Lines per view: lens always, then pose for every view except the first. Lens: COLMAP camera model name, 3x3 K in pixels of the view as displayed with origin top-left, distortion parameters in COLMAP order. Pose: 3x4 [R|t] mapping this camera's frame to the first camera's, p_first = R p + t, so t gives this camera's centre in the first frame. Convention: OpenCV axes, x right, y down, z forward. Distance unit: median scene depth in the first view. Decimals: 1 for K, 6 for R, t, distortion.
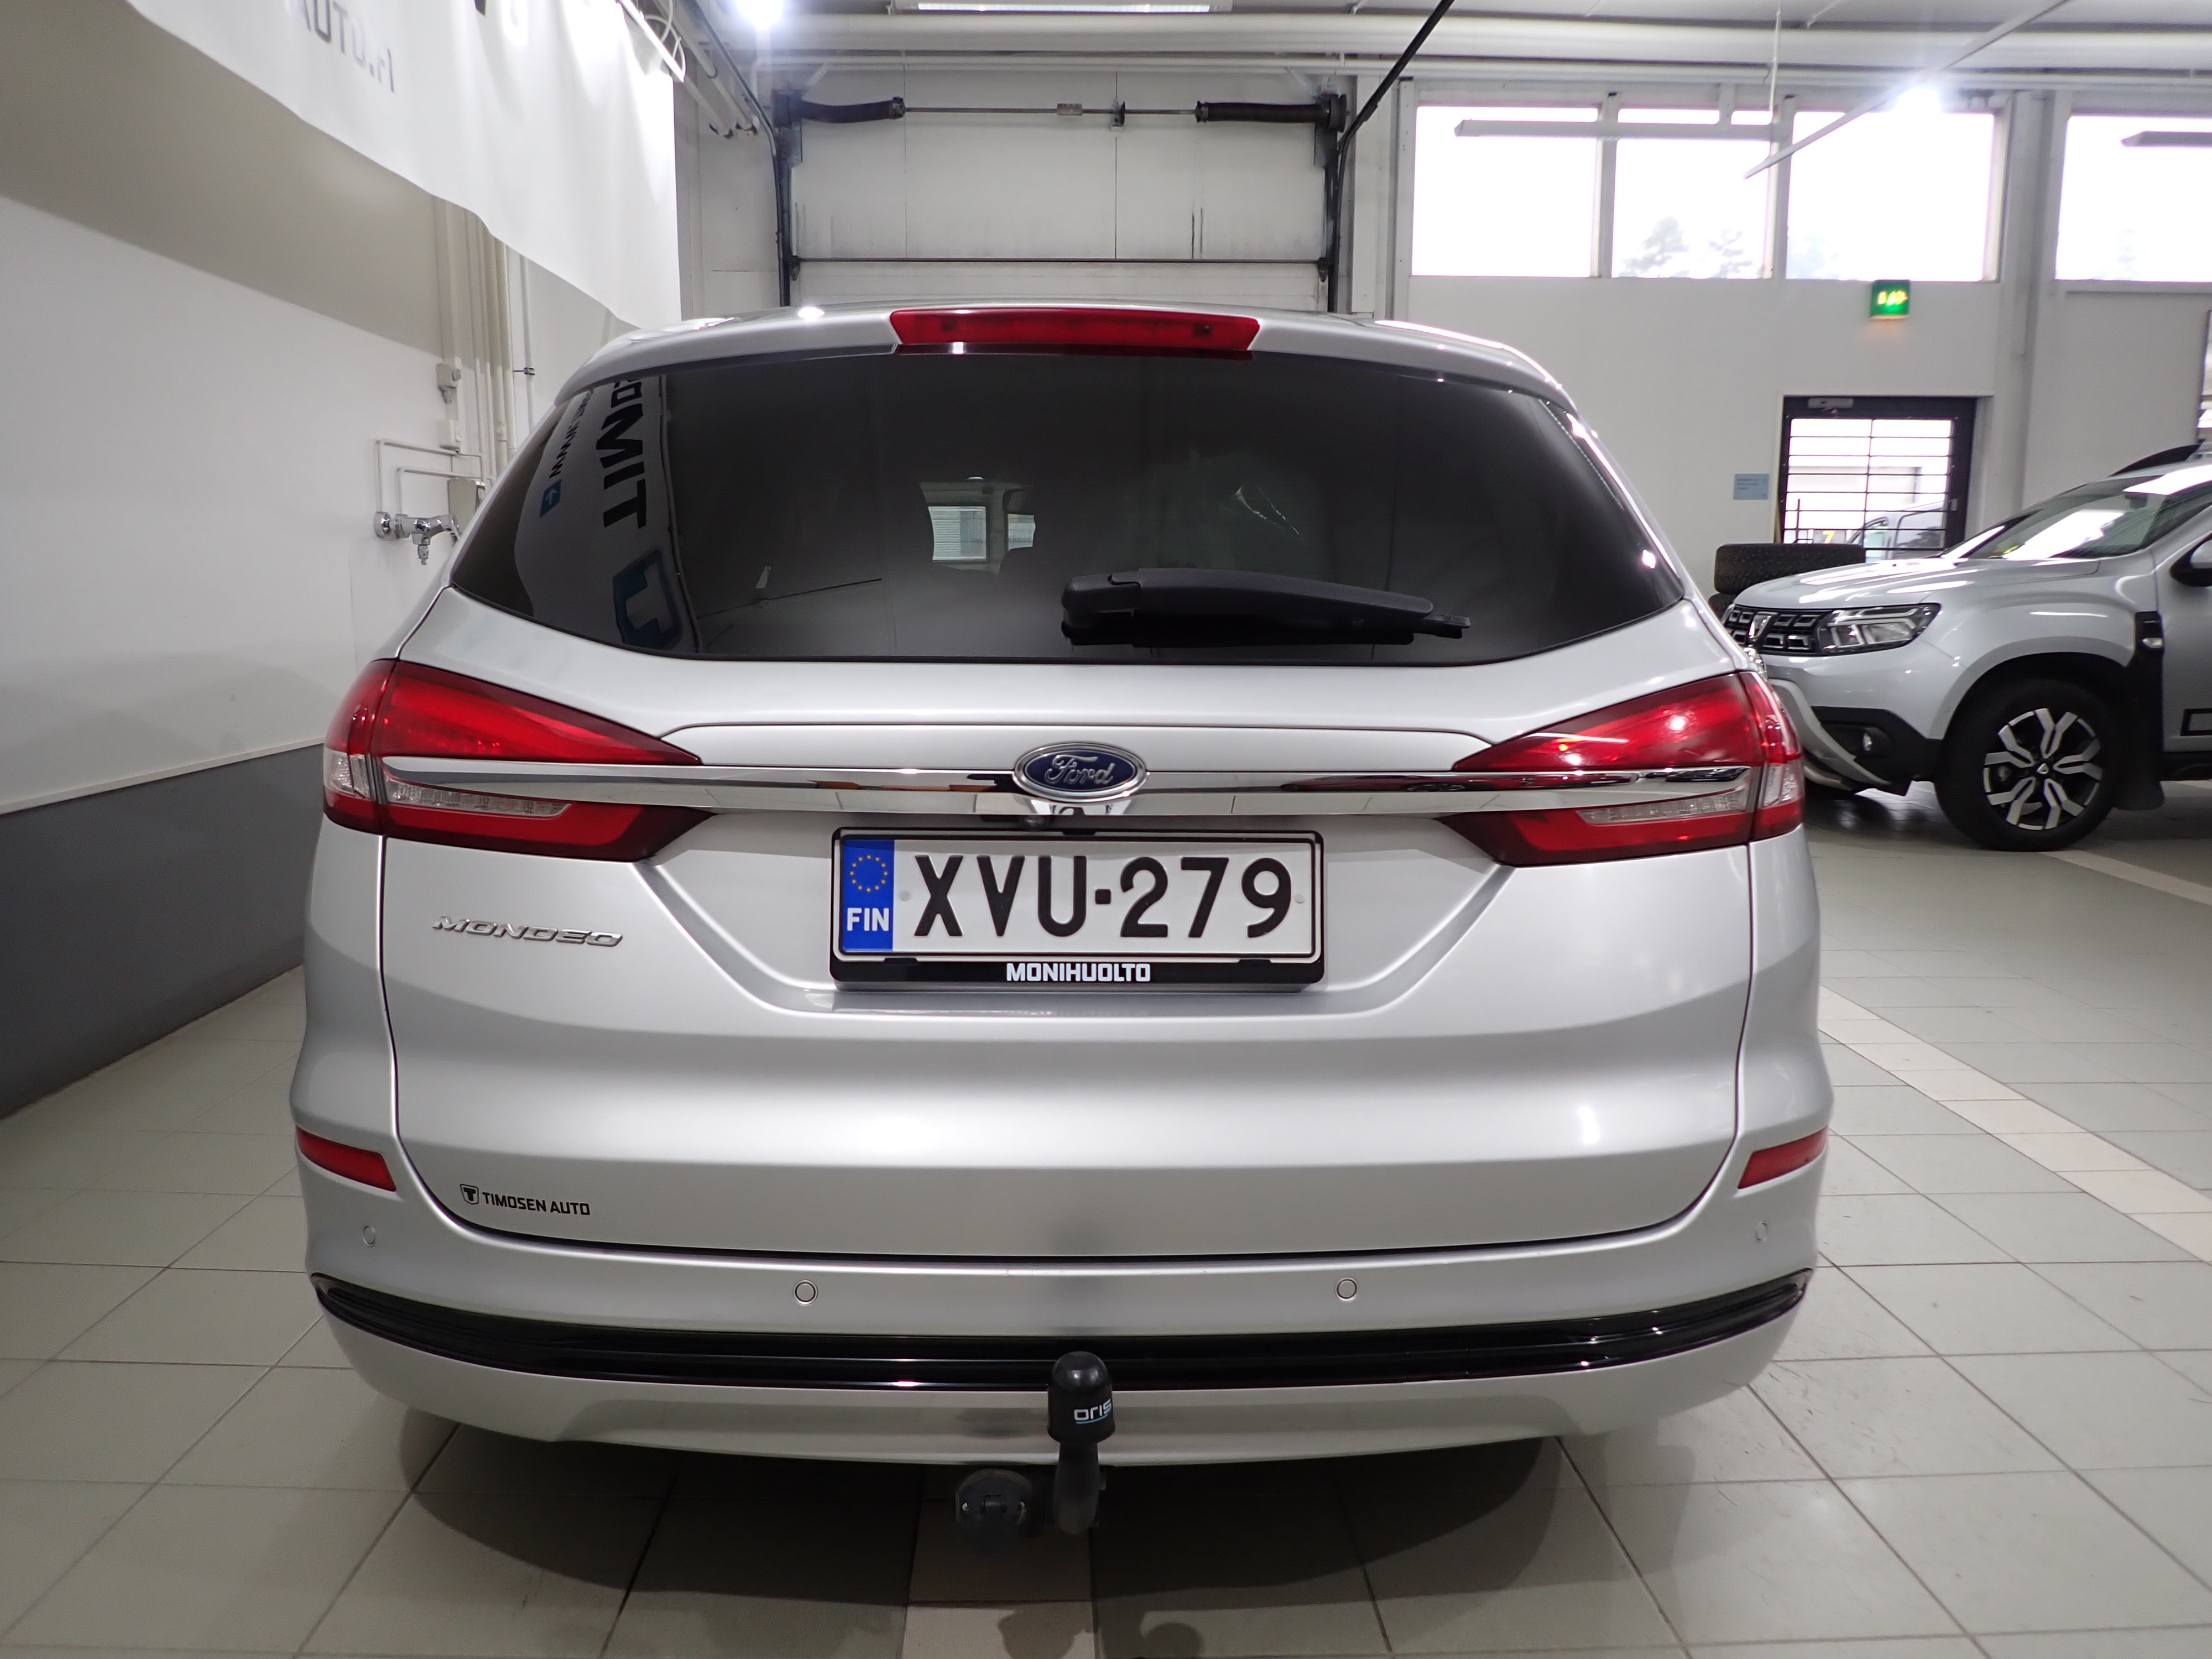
lens RADIAL K [[1611.0, 0, 1103.2], [0, 1611.0, 832.3], [0, 0, 1]] dist [0.004030, -0.010085]
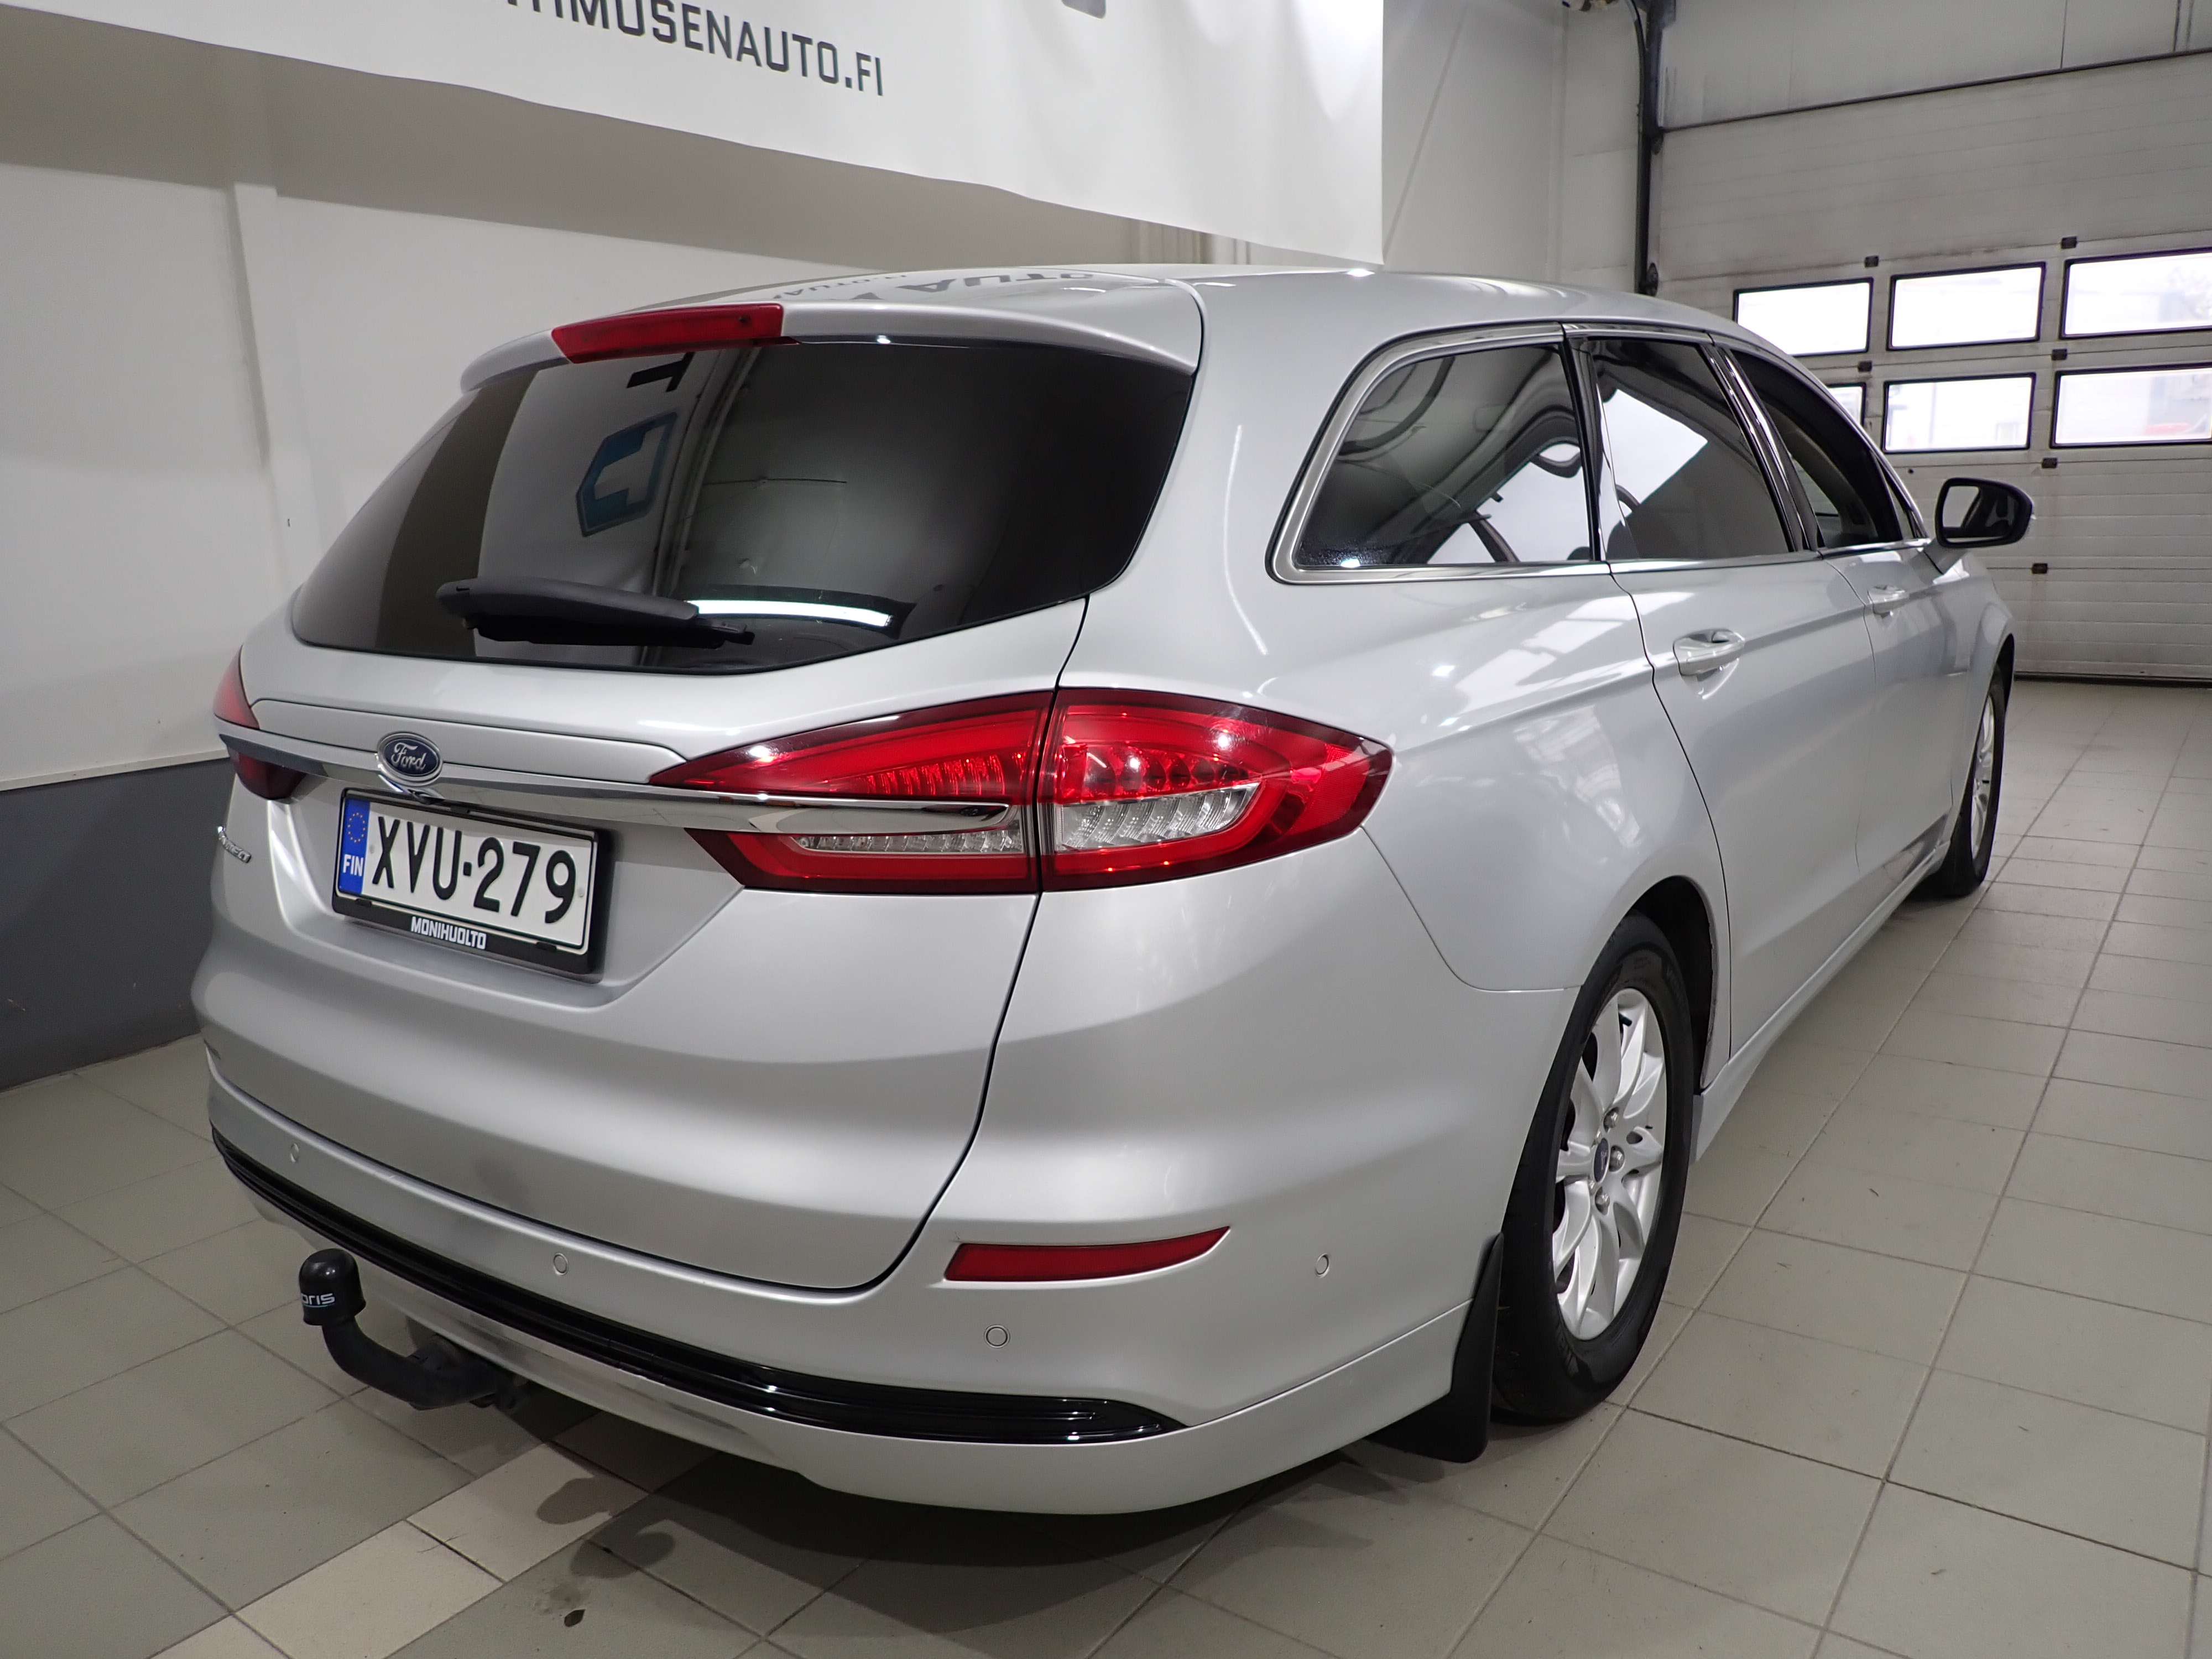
lens RADIAL K [[1611.0, 0, 1100.4], [0, 1611.0, 829.0], [0, 0, 1]] dist [0.004030, -0.010085]
pose [[0.797149, 0.100746, -0.595318, 1.012534], [-0.061520, 0.994402, 0.085906, -0.110682], [0.600640, -0.031857, 0.798885, 0.370494]]
